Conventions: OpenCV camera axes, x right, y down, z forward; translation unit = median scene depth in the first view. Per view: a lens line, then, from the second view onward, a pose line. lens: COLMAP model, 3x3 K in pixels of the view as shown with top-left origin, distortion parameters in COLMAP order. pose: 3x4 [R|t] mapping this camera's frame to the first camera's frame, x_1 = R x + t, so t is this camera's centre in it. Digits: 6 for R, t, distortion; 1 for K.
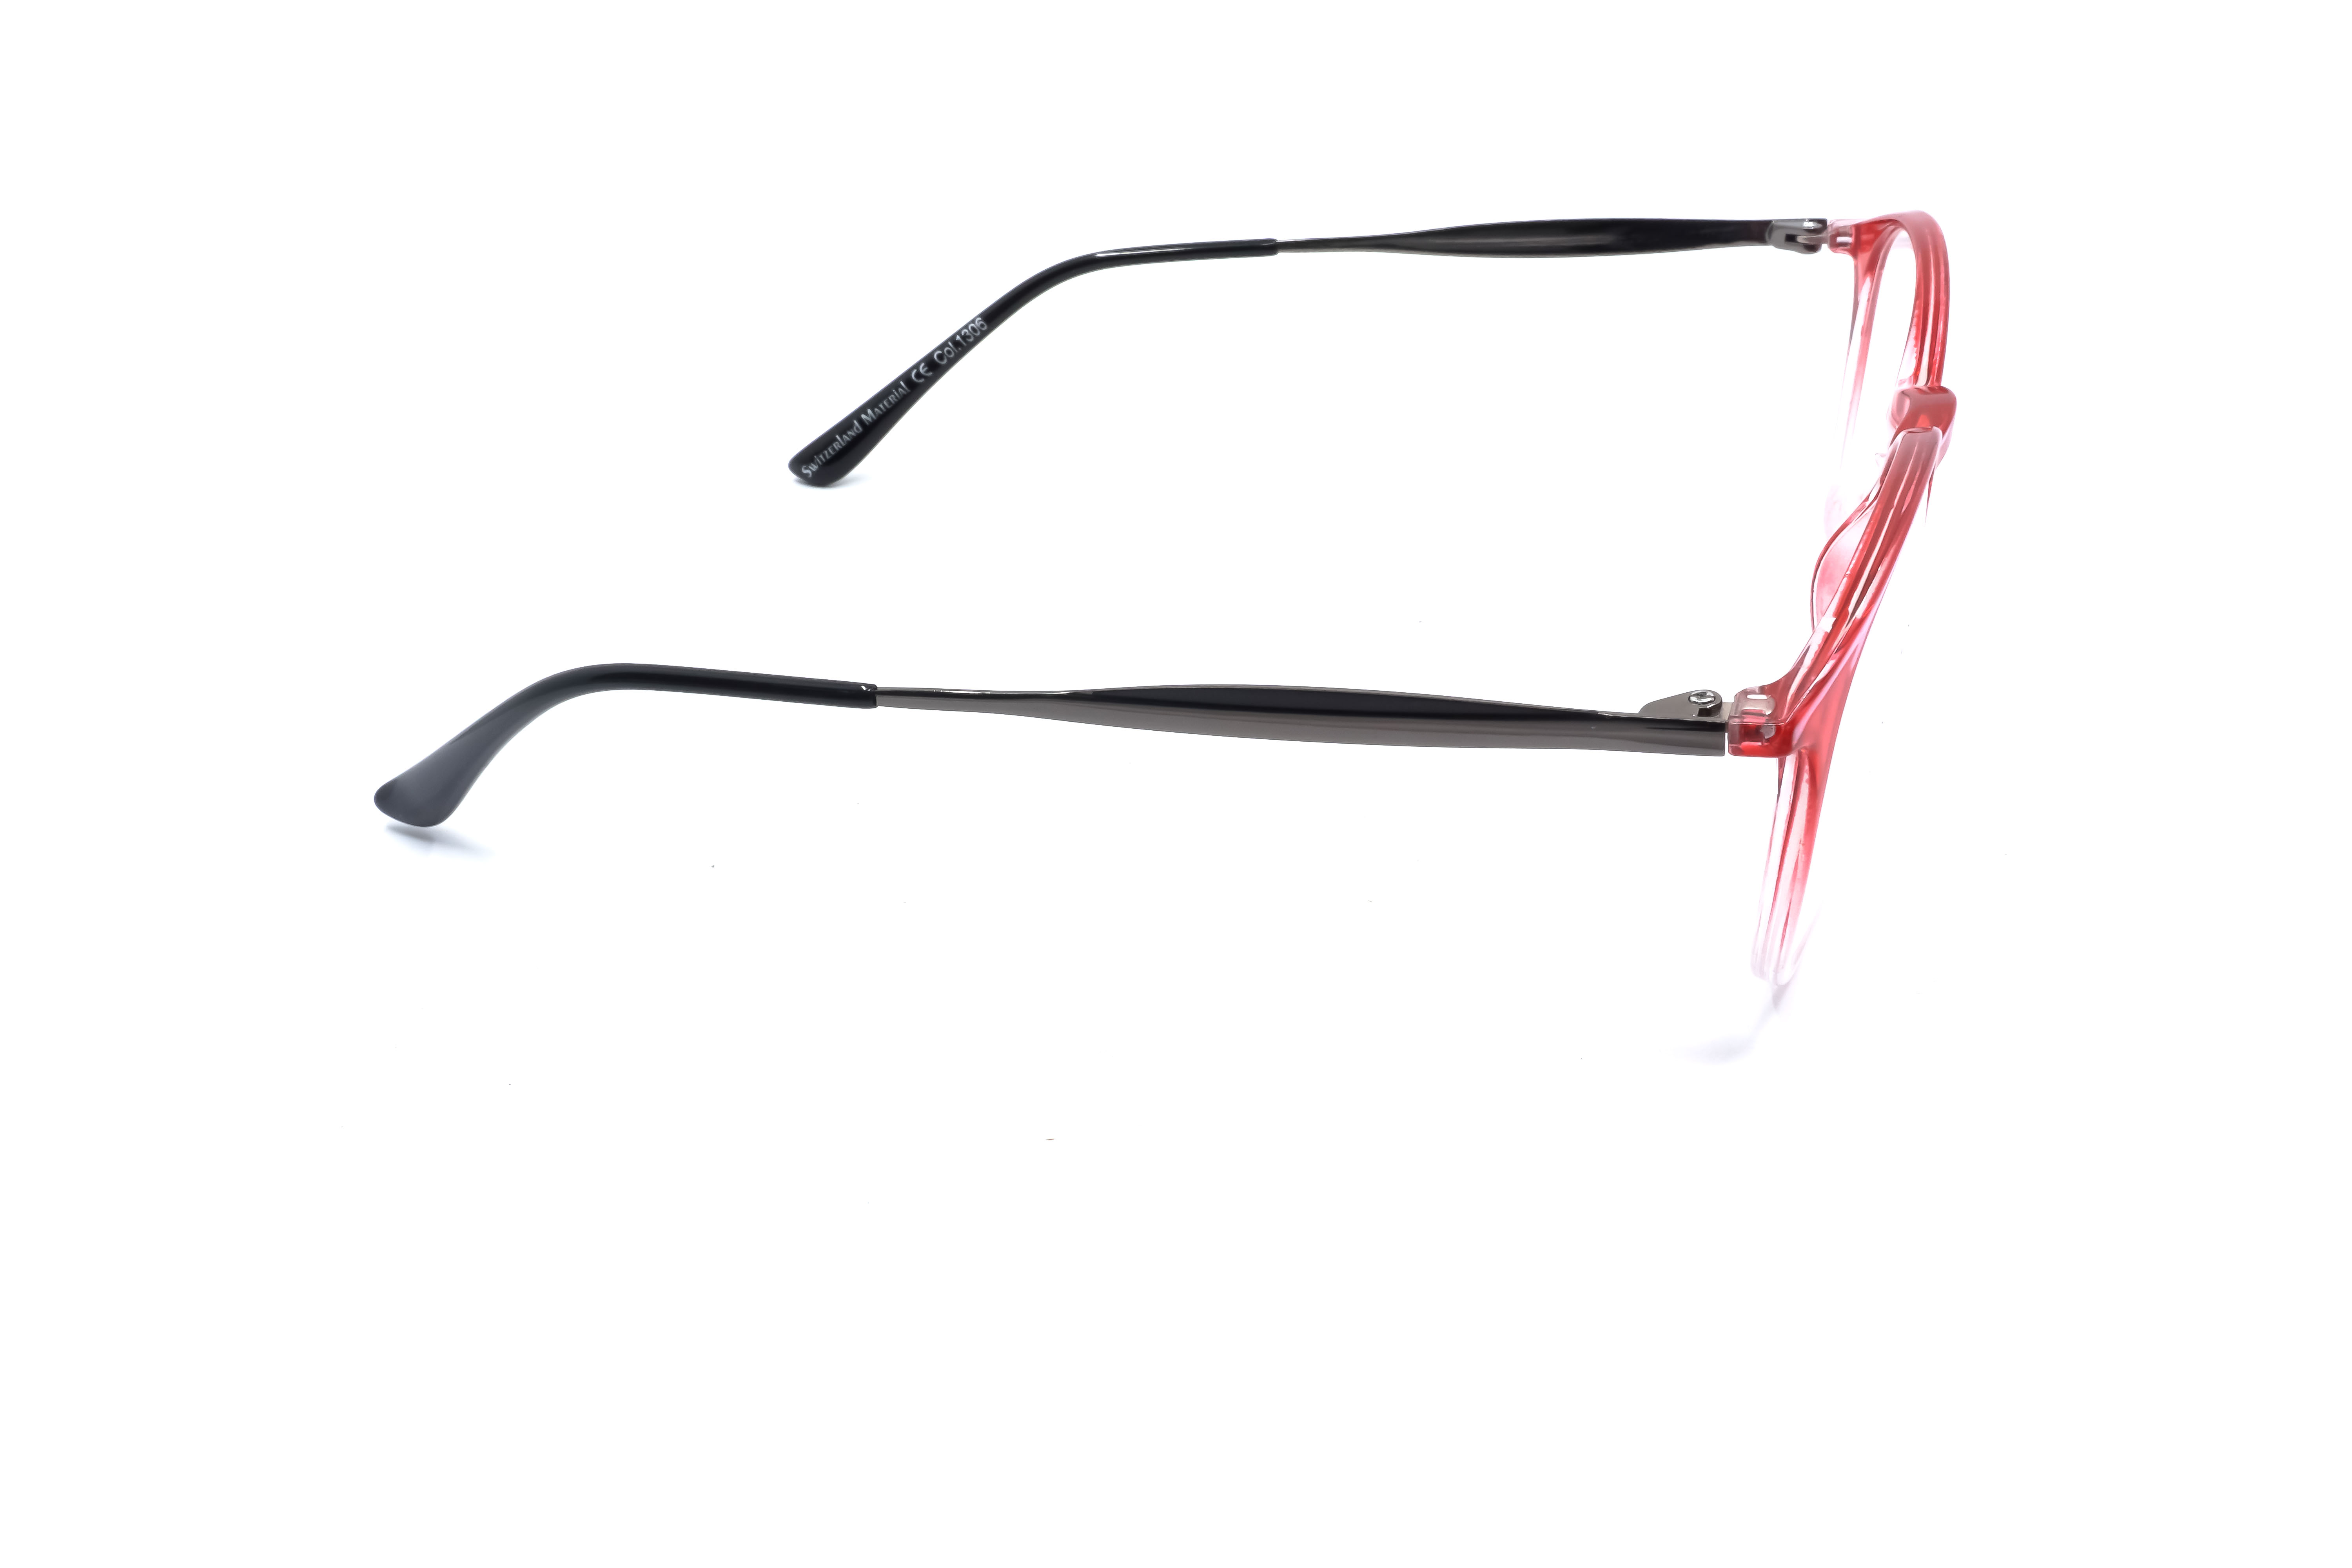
lens RADIAL K [[2317.4, 0, 1191.7], [0, 2317.4, 797.2], [0, 0, 1]] dist [-0.004611, 0.000000]
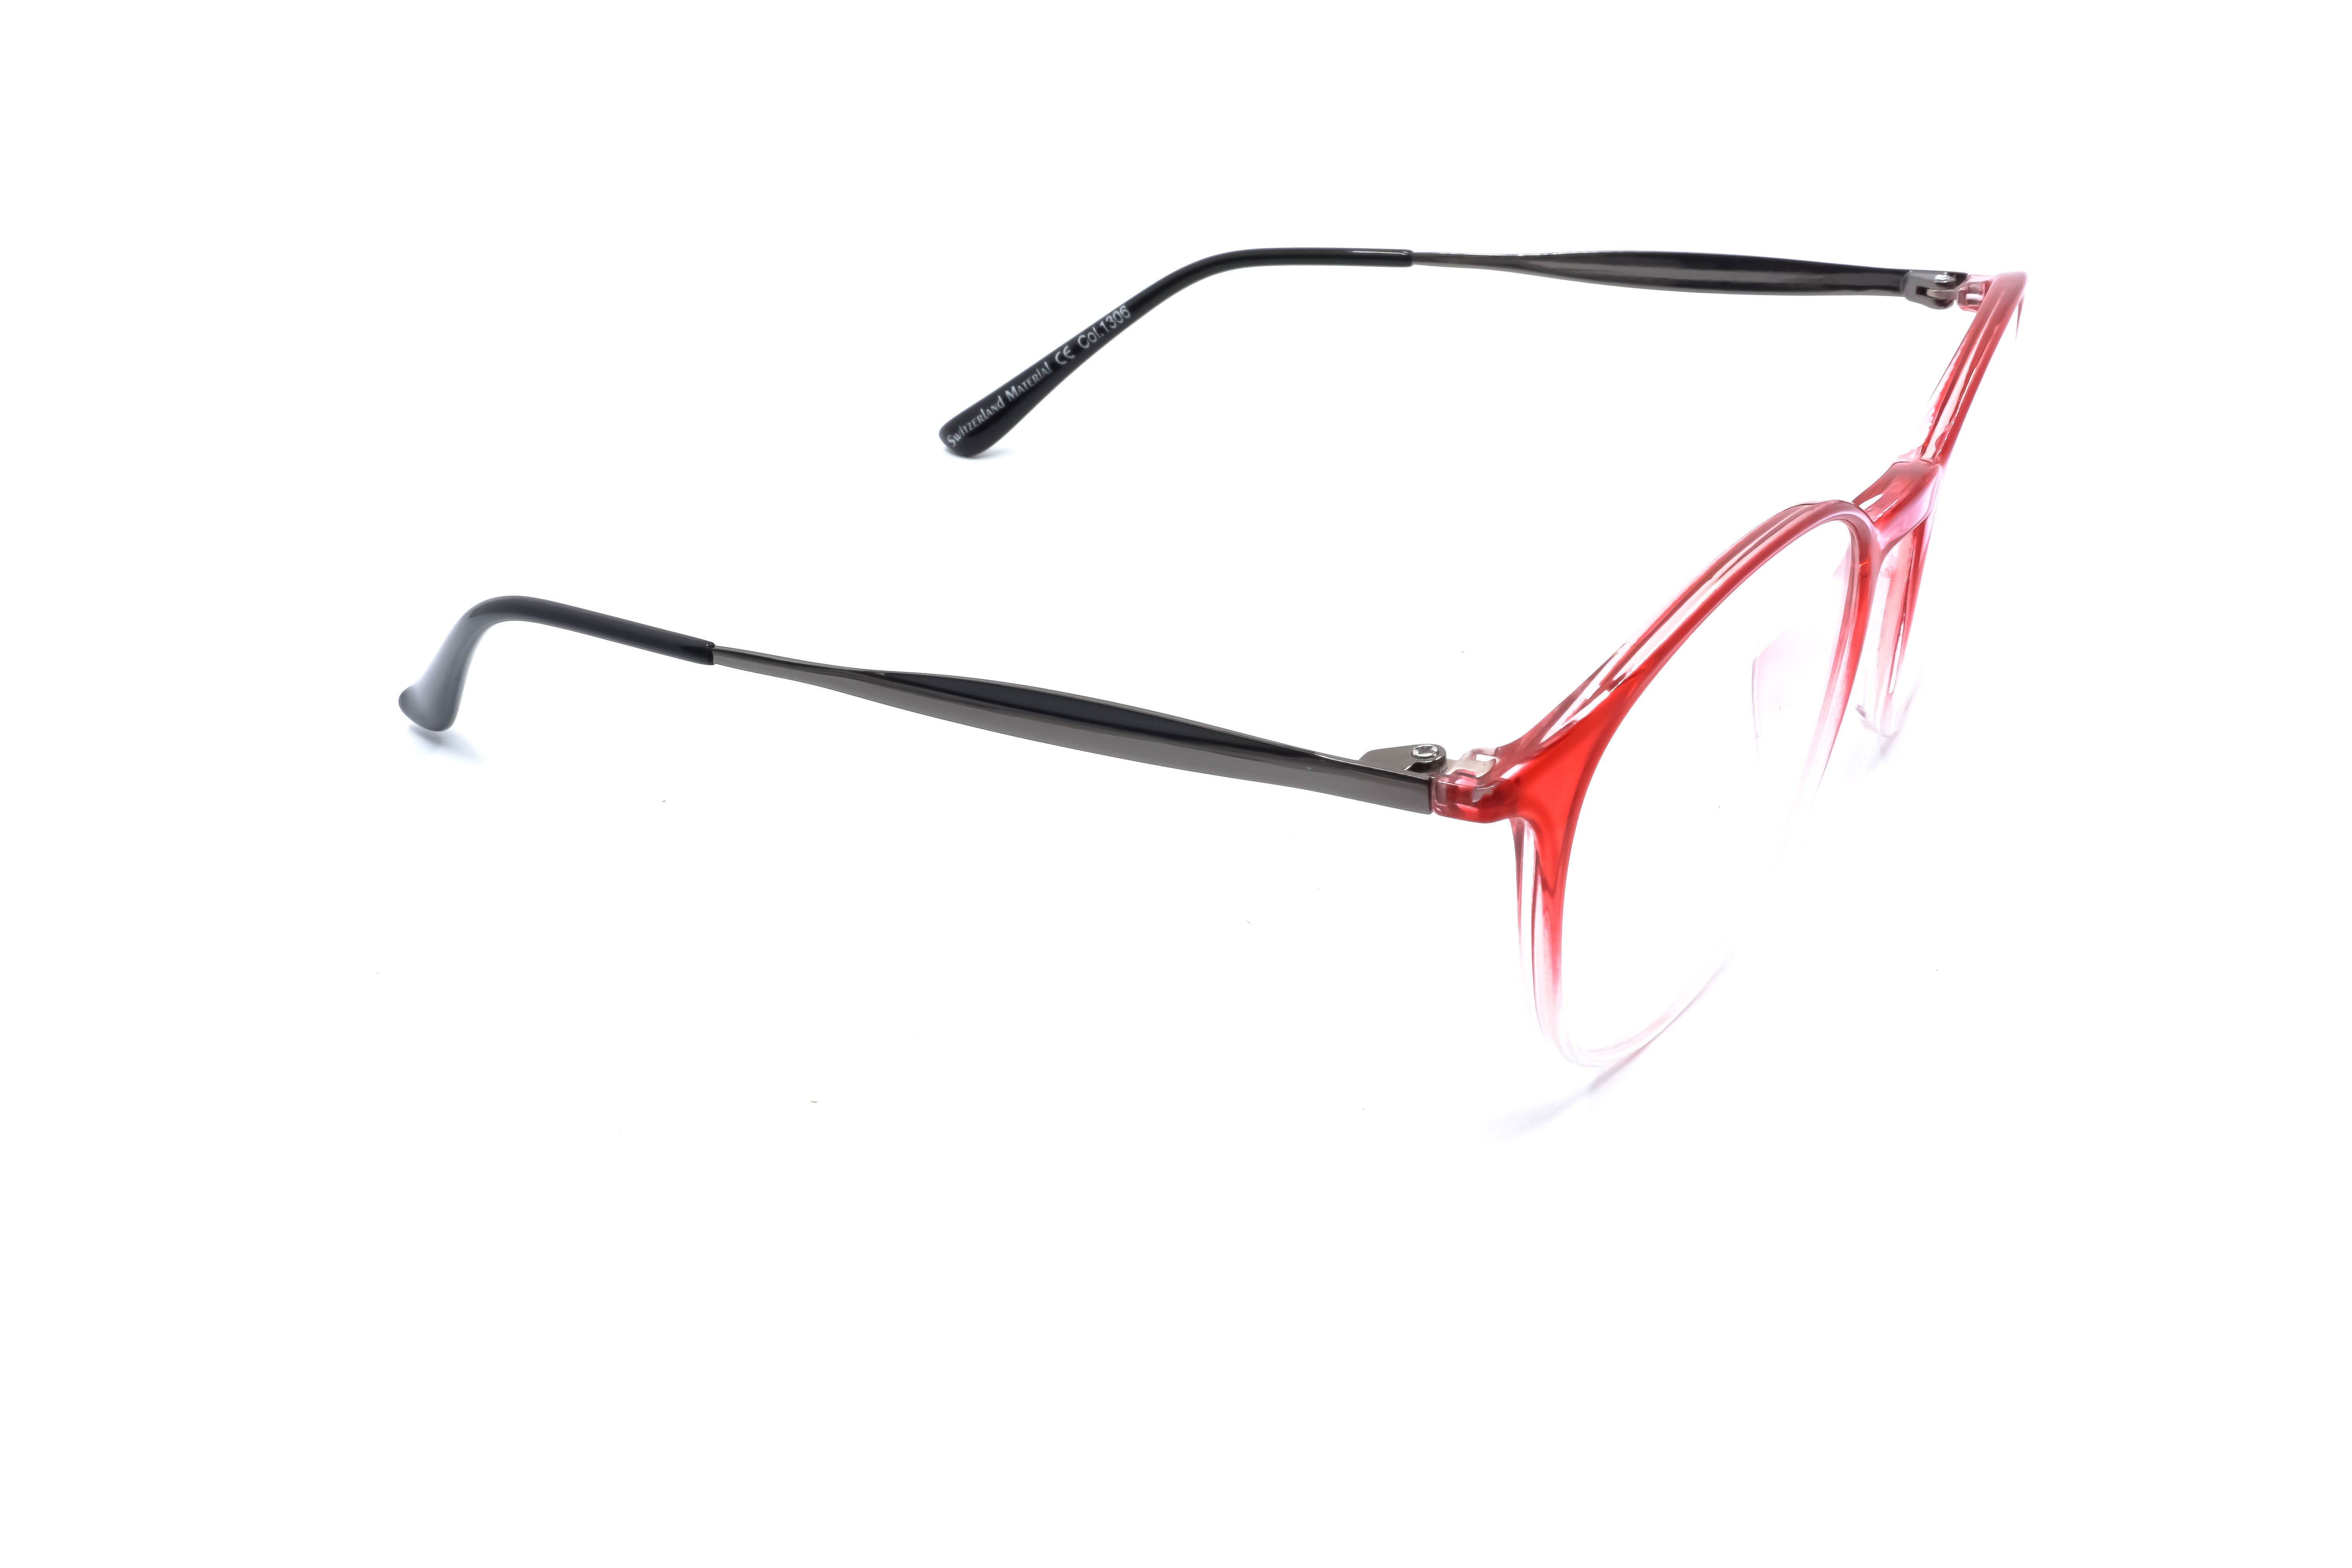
lens RADIAL K [[2317.4, 0, 1173.6], [0, 2317.4, 782.0], [0, 0, 1]] dist [-0.004611, 0.000000]
pose [[0.962839, 0.129090, -0.237228, 0.197077], [-0.129465, 0.991484, 0.014064, -0.017317], [0.237023, 0.017172, 0.971352, 0.021968]]
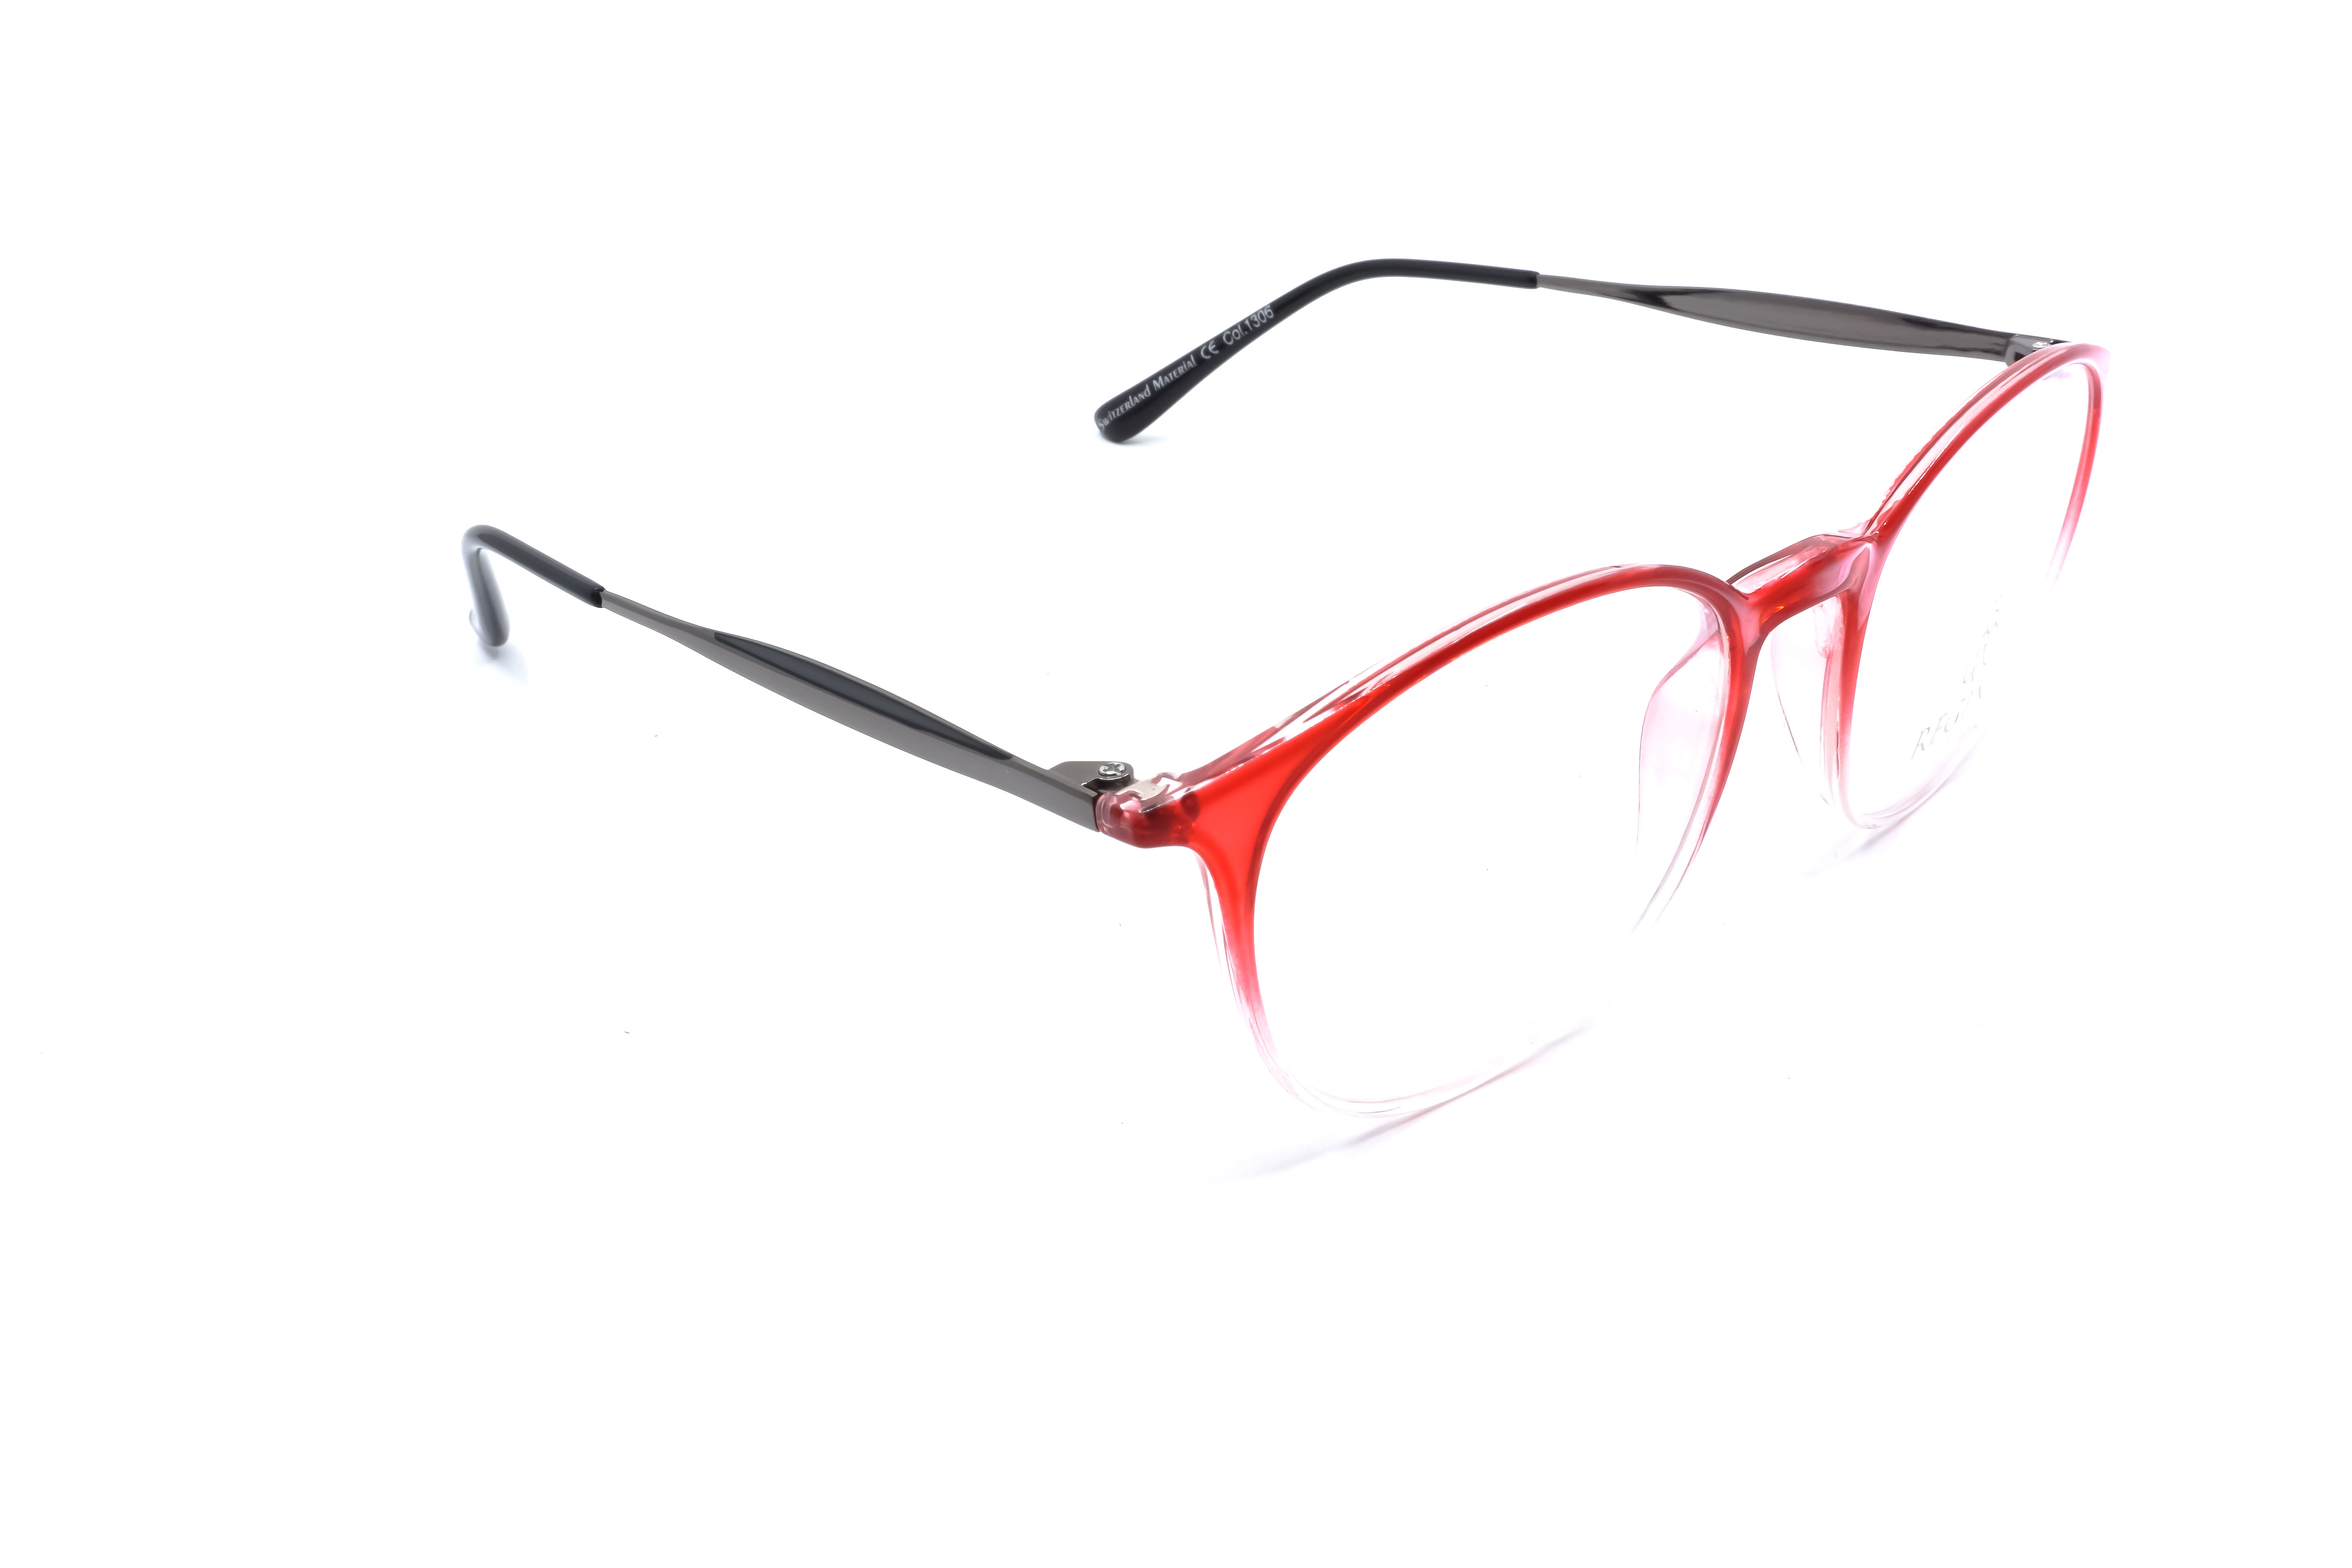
lens RADIAL K [[2317.4, 0, 1179.8], [0, 2317.4, 770.1], [0, 0, 1]] dist [-0.004611, 0.000000]
pose [[0.859398, 0.245361, -0.448591, 0.379620], [-0.246634, 0.967451, 0.056663, -0.058558], [0.447892, 0.061941, 0.891939, 0.089949]]
